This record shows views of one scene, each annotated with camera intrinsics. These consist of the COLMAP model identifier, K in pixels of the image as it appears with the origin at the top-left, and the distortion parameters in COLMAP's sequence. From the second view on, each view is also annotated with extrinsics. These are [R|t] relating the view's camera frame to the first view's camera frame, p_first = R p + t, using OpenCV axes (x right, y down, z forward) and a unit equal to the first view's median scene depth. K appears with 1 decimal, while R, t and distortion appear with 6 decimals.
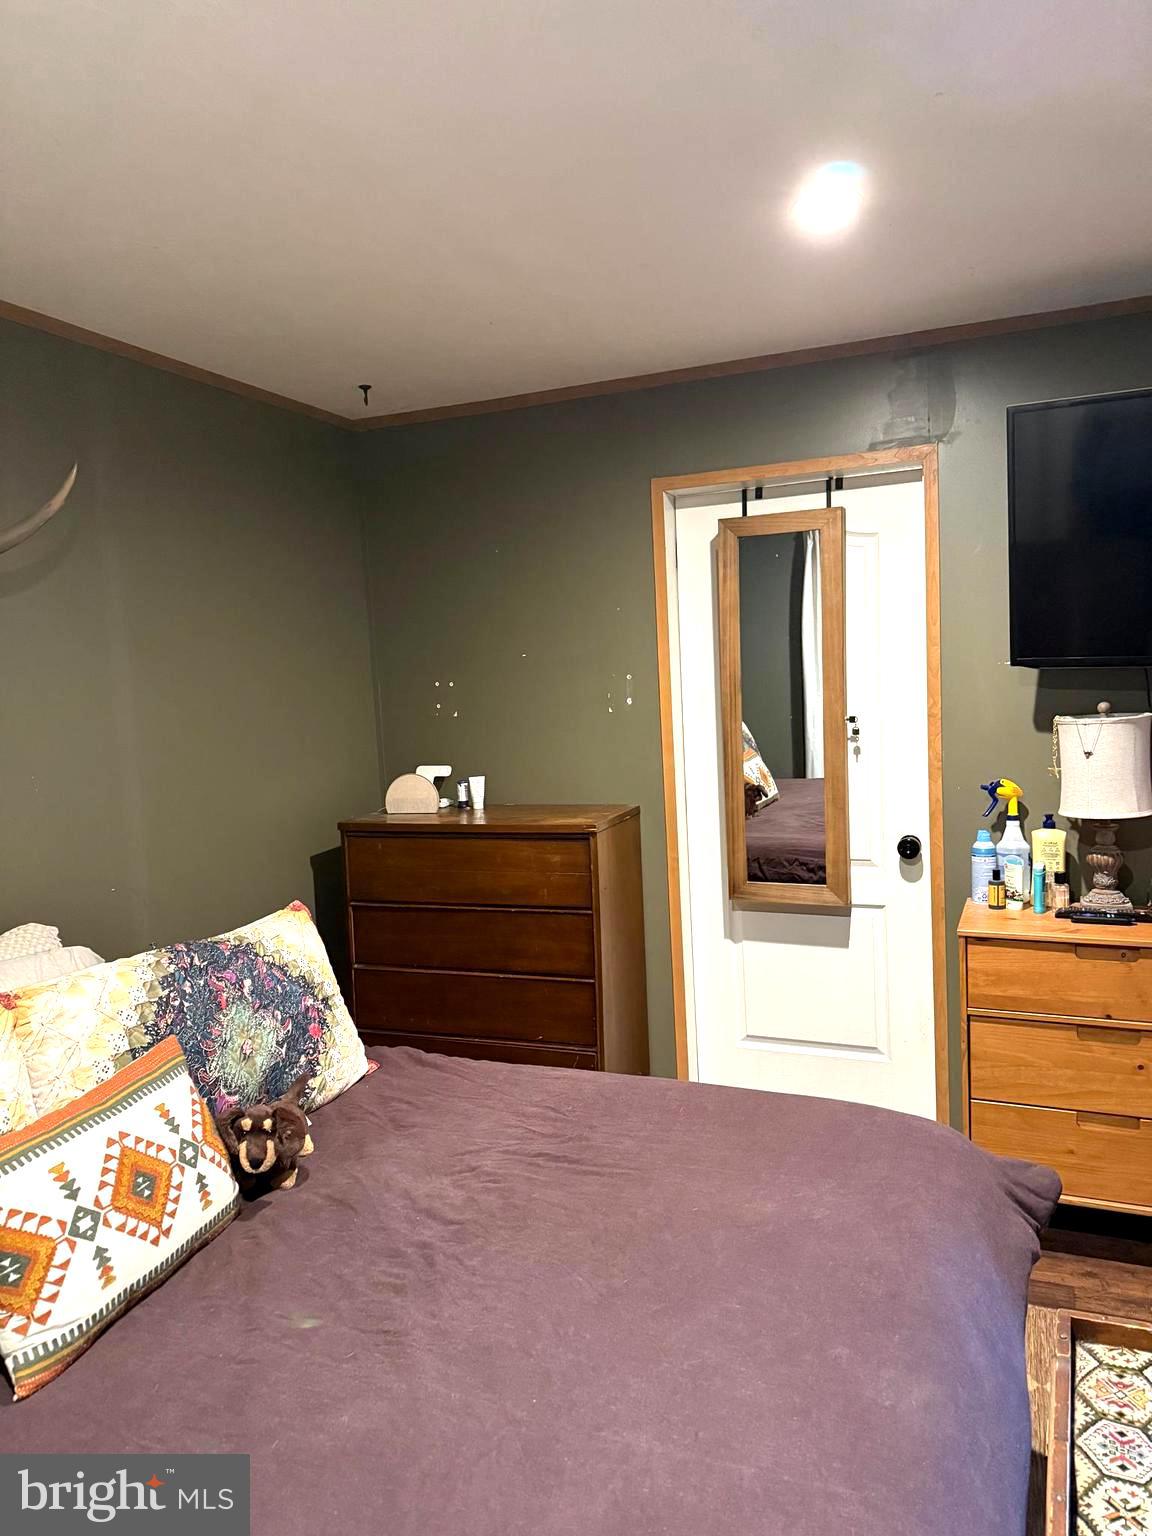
lens RADIAL K [[1086.2, 0, 575.7], [0, 1086.2, 775.5], [0, 0, 1]] dist [0.089942, -0.110937]
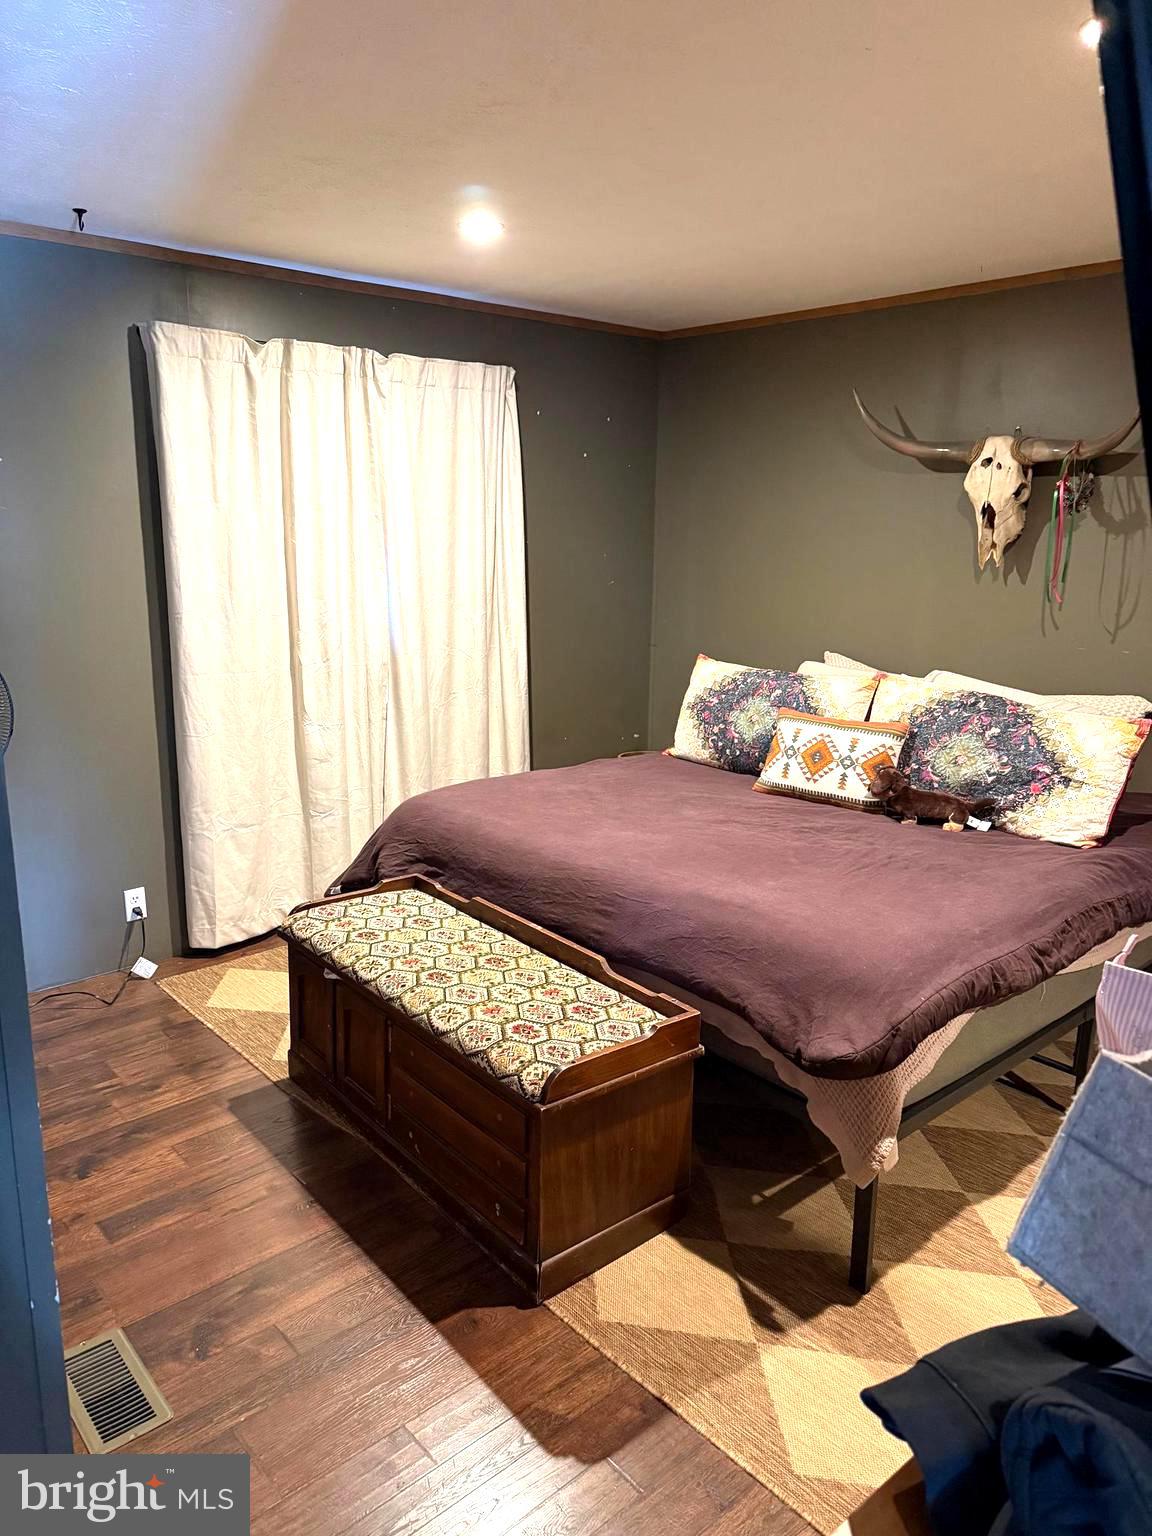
lens RADIAL K [[1086.2, 0, 575.7], [0, 1086.2, 775.5], [0, 0, 1]] dist [0.089942, -0.110937]
pose [[-0.450073, 0.250395, -0.857168, 1.362874], [-0.078347, 0.945109, 0.317222, -0.205897], [0.889548, 0.209929, -0.405750, 1.136551]]
